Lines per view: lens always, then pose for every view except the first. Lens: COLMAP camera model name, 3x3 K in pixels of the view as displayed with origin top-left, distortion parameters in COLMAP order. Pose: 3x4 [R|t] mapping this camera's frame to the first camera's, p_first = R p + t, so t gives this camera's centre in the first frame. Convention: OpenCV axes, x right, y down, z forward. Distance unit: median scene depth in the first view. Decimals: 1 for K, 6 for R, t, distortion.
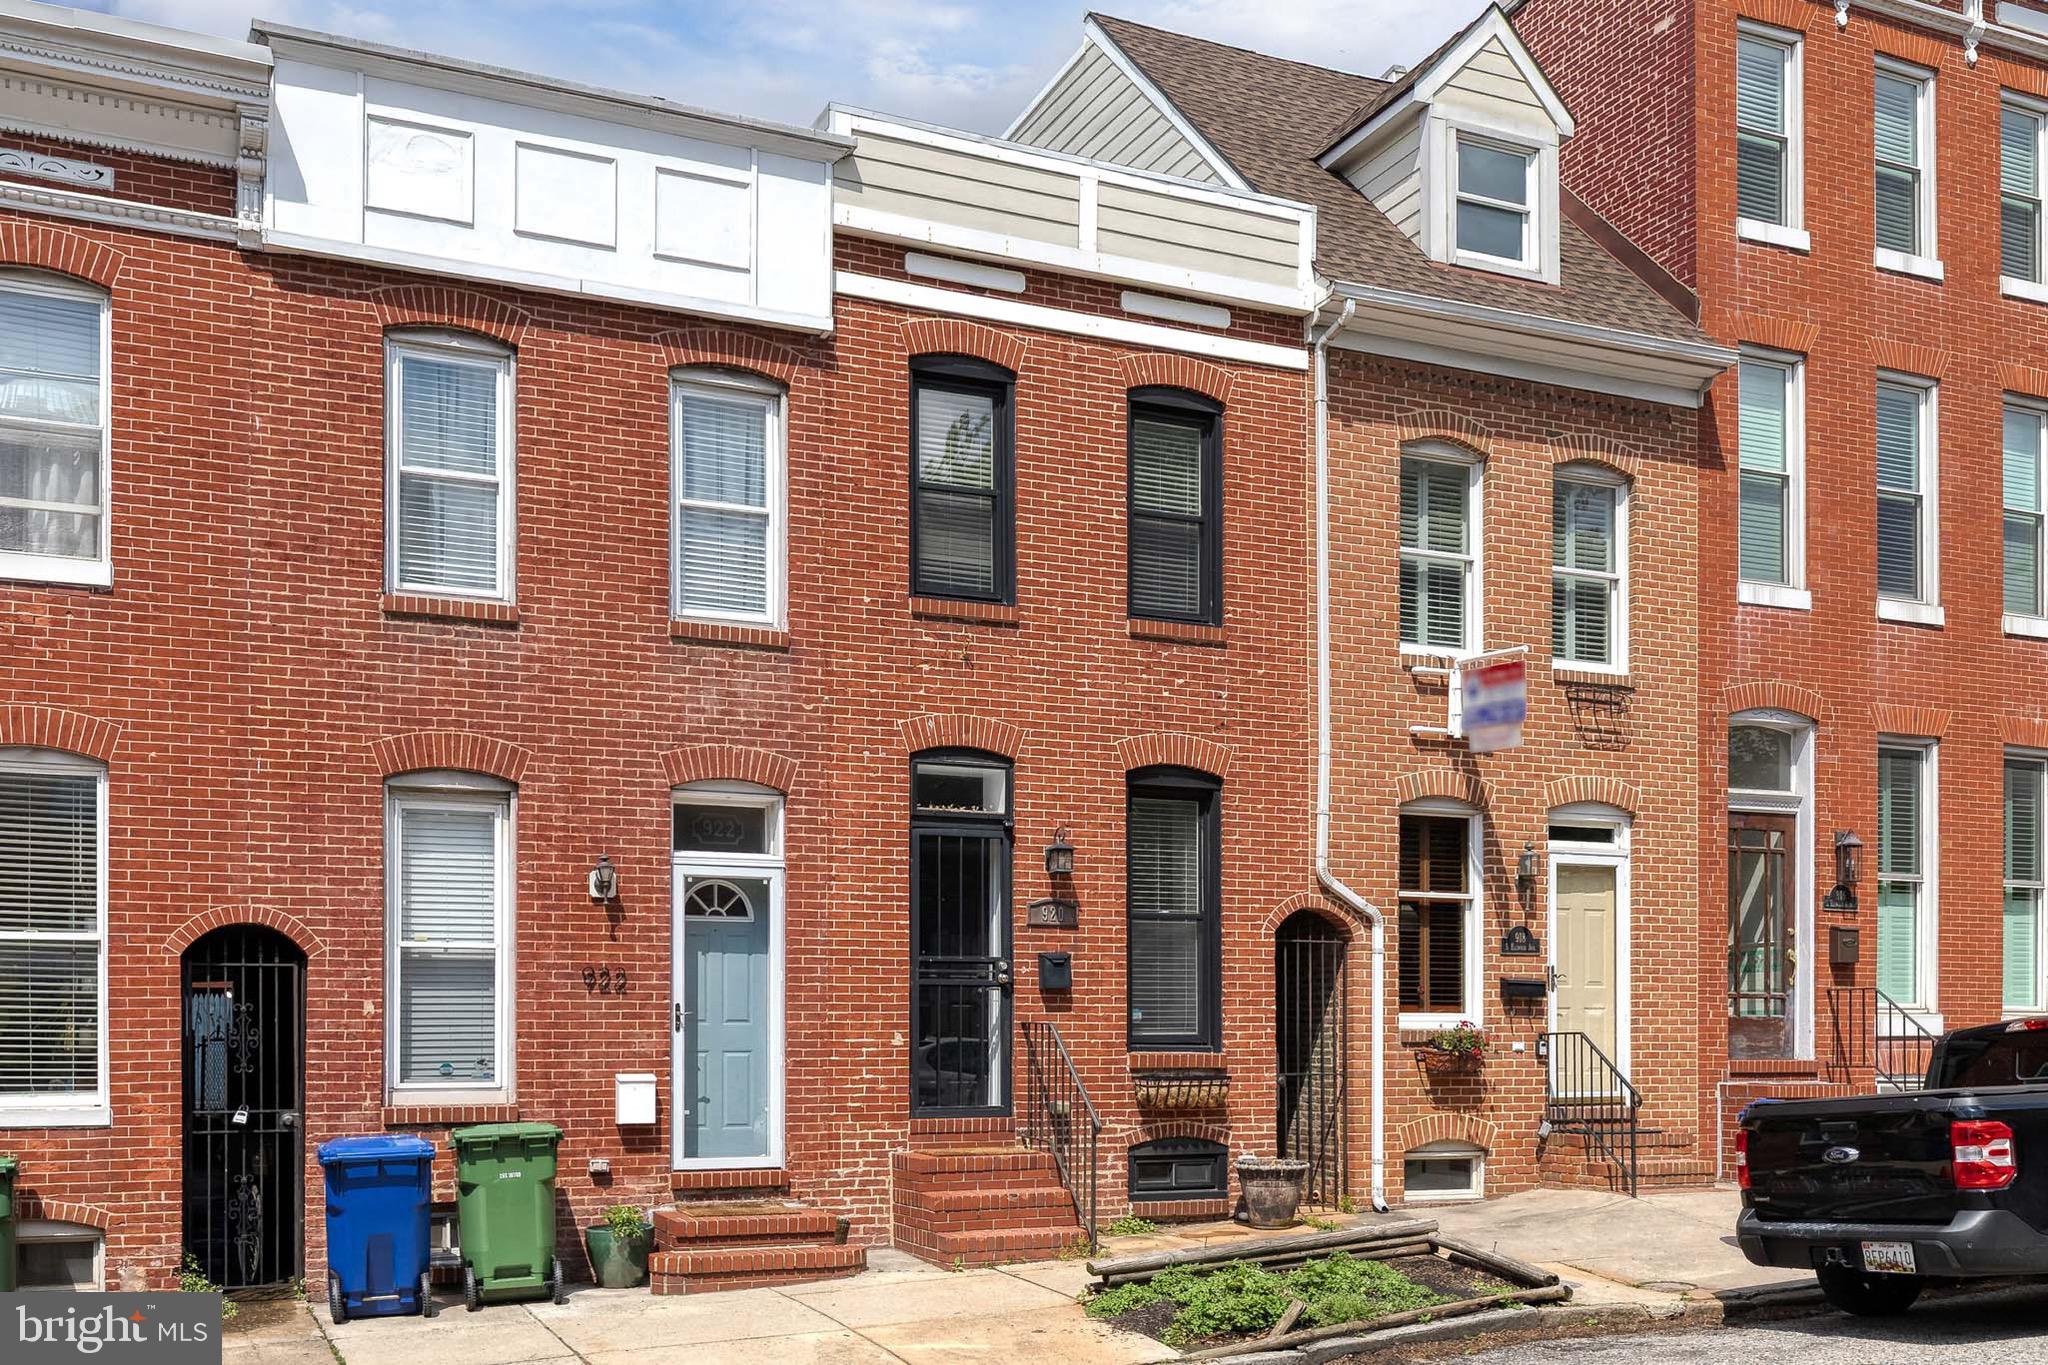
lens RADIAL K [[1689.2, 0, 1023.0], [0, 1689.2, 674.4], [0, 0, 1]] dist [0.001882, 0.004977]
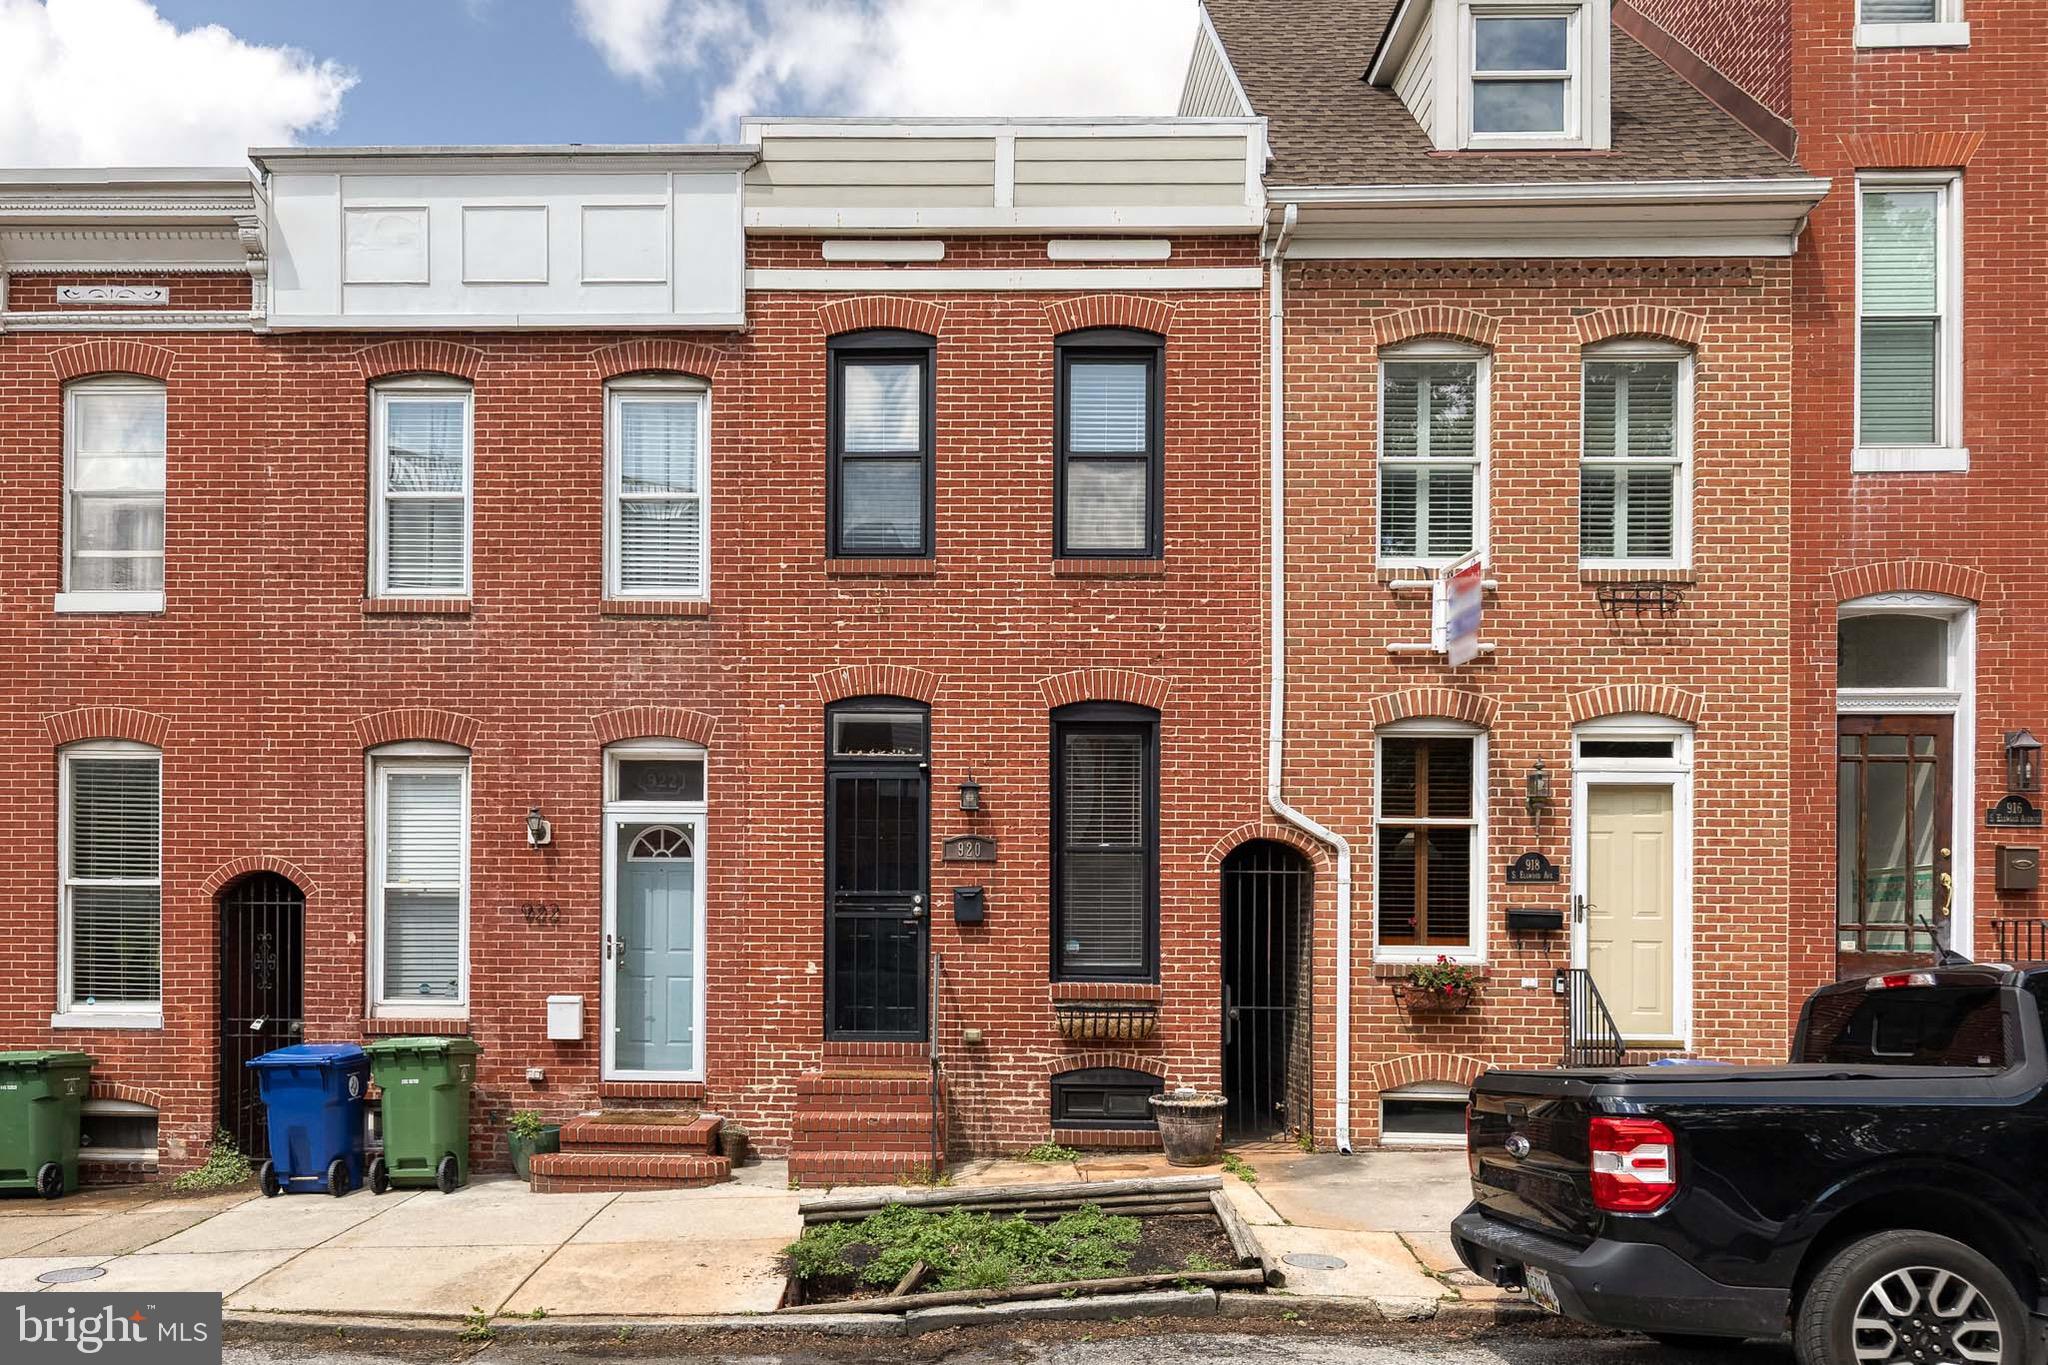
lens RADIAL K [[1357.3, 0, 1024.4], [0, 1357.3, 694.1], [0, 0, 1]] dist [0.004688, 0.000167]
pose [[0.917750, -0.062365, -0.392232, 0.386748], [0.074219, 0.997127, 0.015115, 0.036487], [0.390163, -0.042983, 0.919742, 0.250134]]
